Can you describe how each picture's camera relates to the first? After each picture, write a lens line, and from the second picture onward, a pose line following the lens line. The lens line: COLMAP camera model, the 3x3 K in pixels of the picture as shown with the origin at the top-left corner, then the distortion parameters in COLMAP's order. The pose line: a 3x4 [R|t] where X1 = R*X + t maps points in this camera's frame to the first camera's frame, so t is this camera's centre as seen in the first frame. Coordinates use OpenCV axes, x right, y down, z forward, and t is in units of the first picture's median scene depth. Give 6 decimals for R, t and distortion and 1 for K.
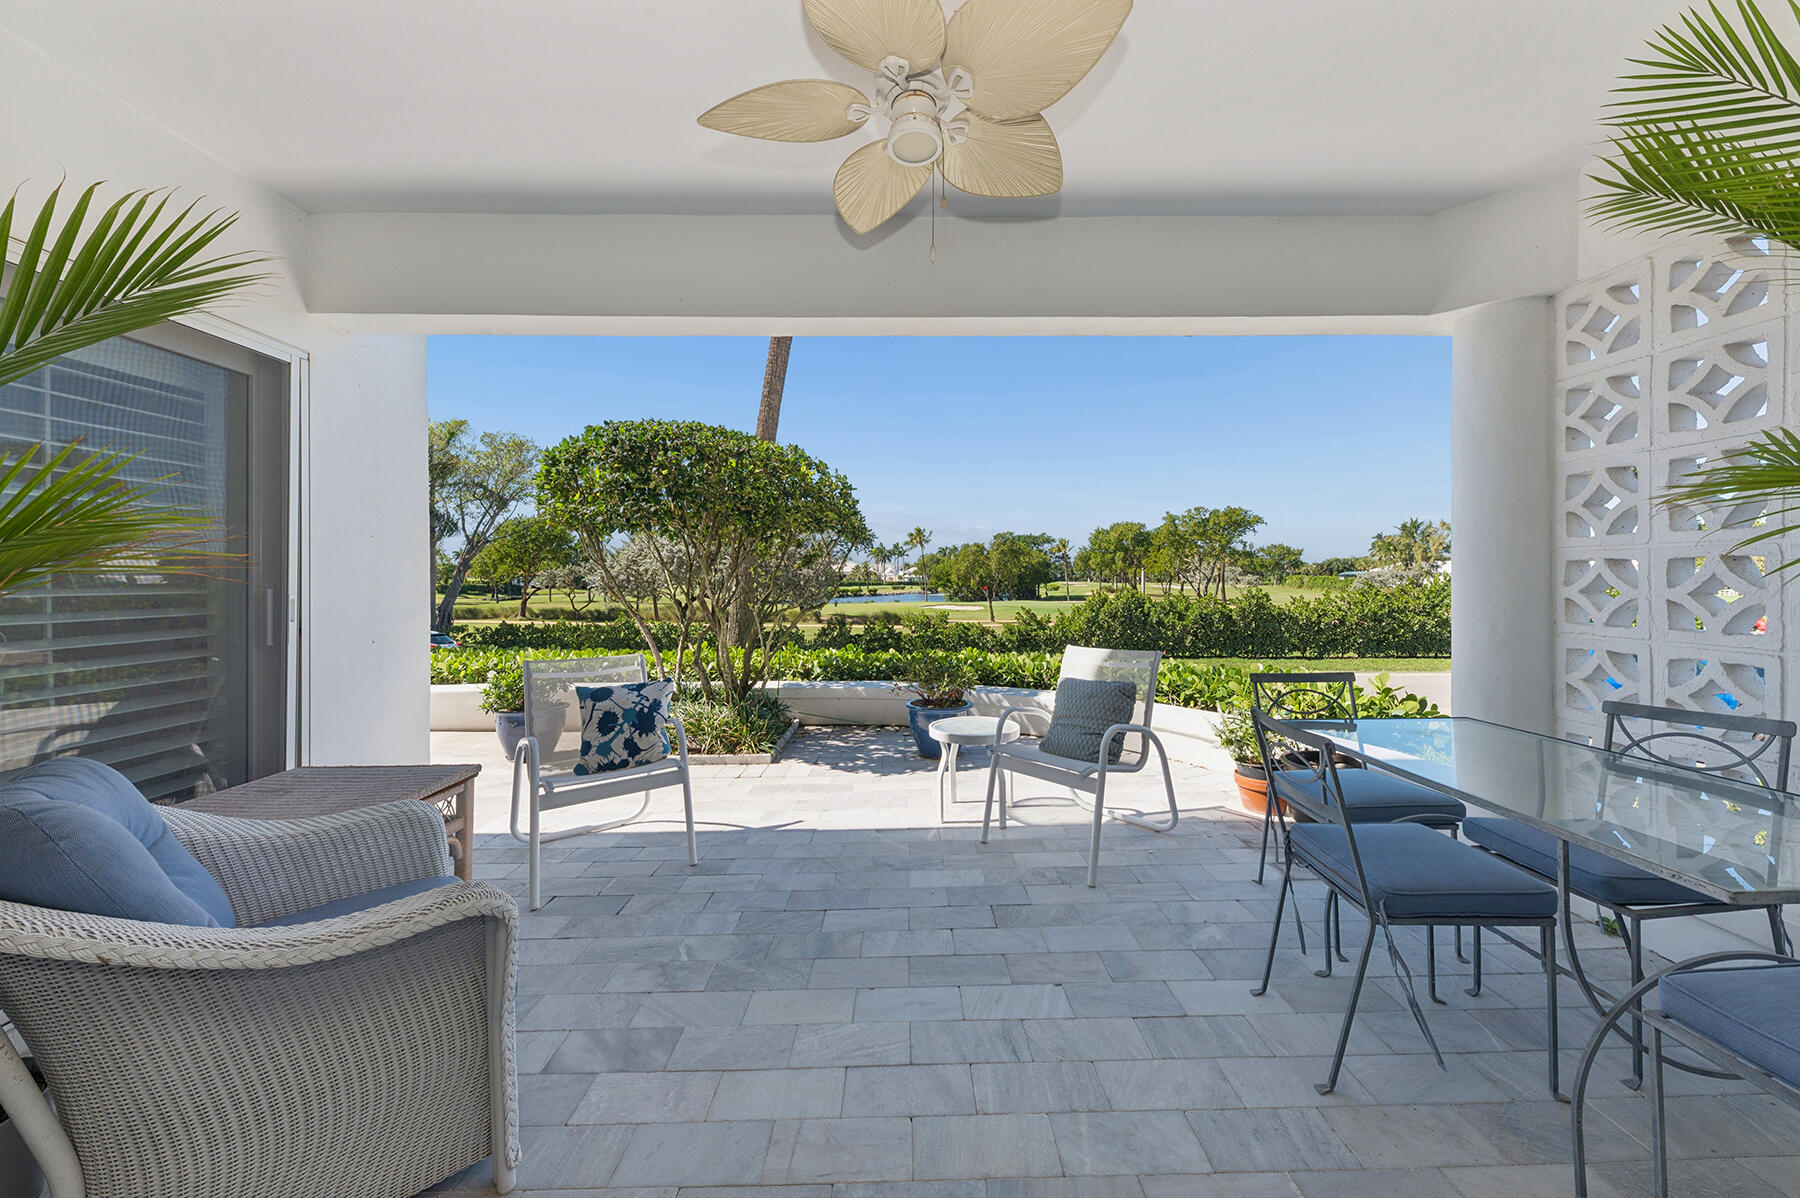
lens RADIAL K [[612.2, 0, 906.0], [0, 612.2, 588.5], [0, 0, 1]] dist [0.003362, 0.000020]
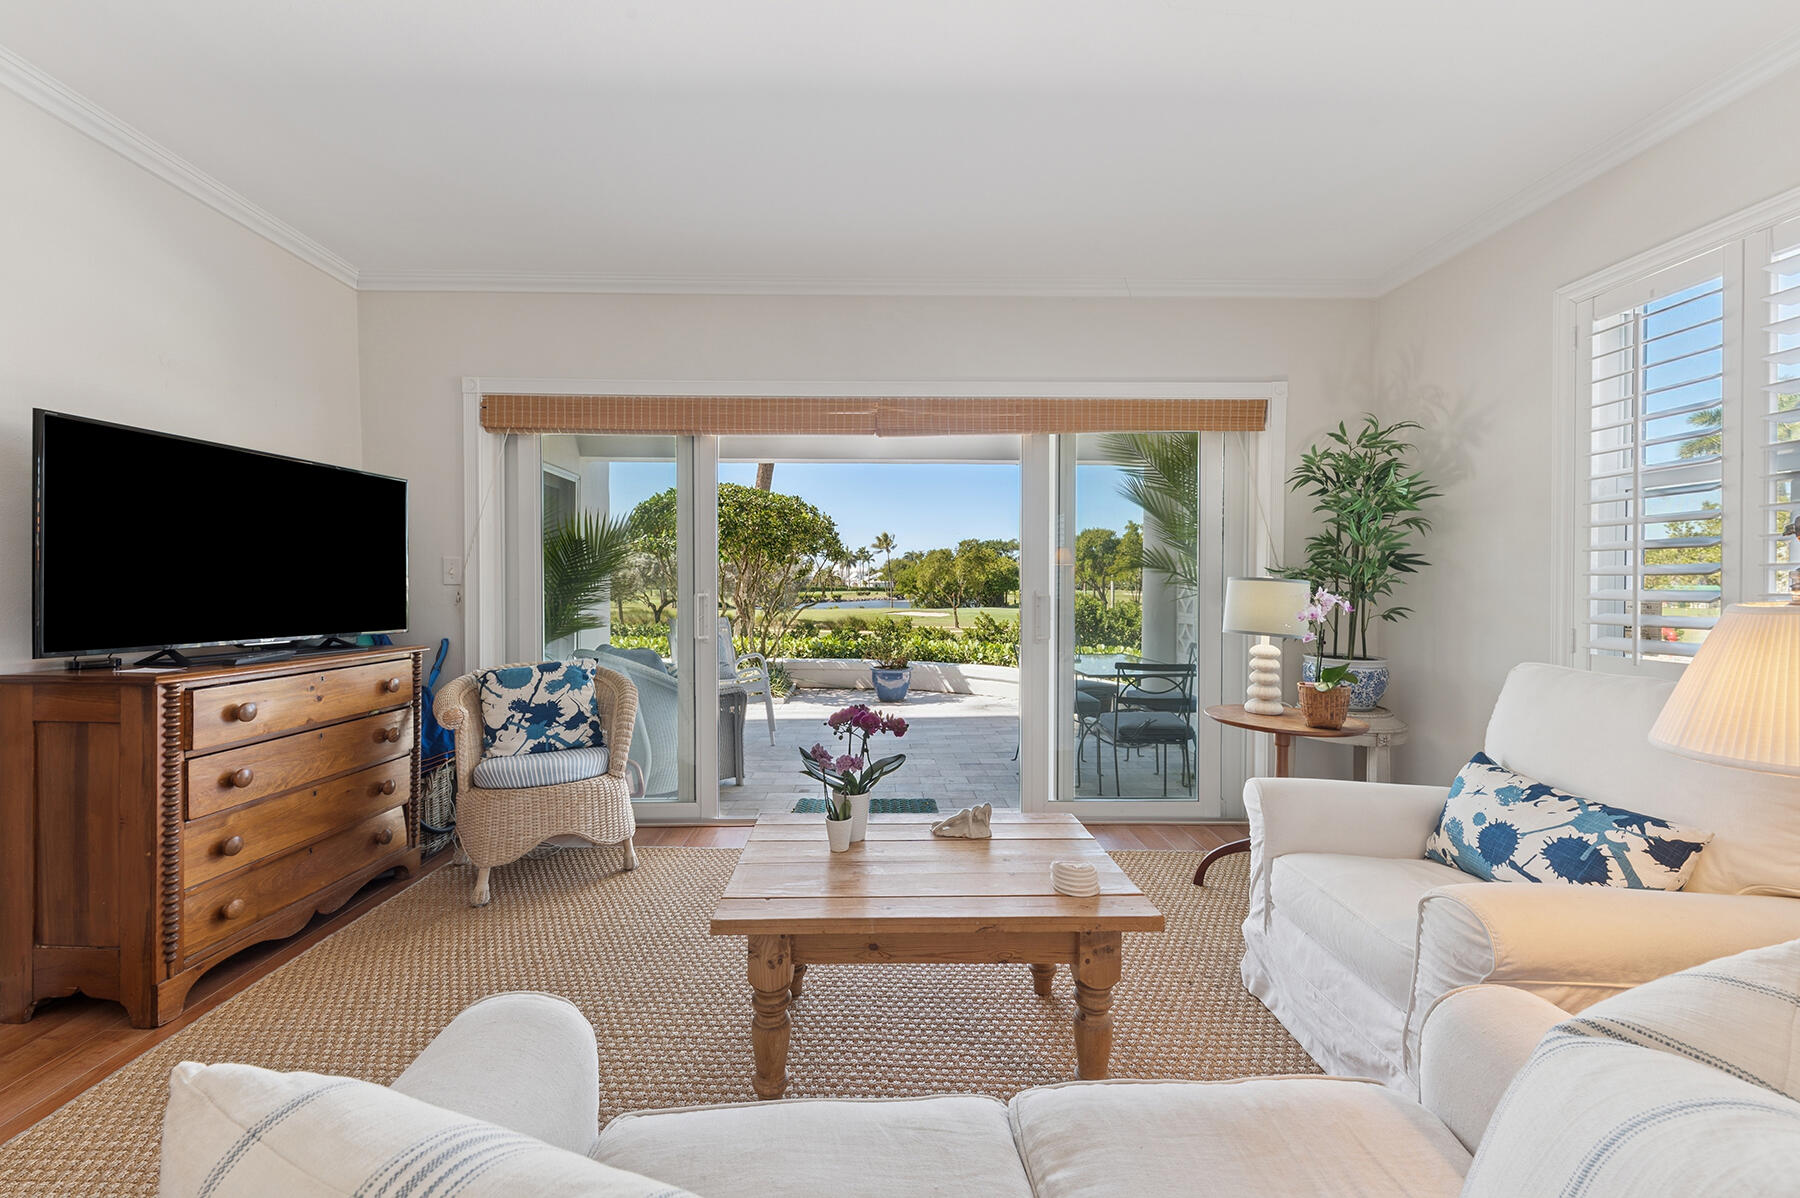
lens RADIAL K [[676.6, 0, 896.7], [0, 676.6, 596.0], [0, 0, 1]] dist [-0.000092, 0.000000]
pose [[0.999291, 0.008340, 0.036716, 0.000342], [-0.008416, 0.999963, 0.001935, 0.000317], [-0.036698, -0.002242, 0.999324, -0.109243]]
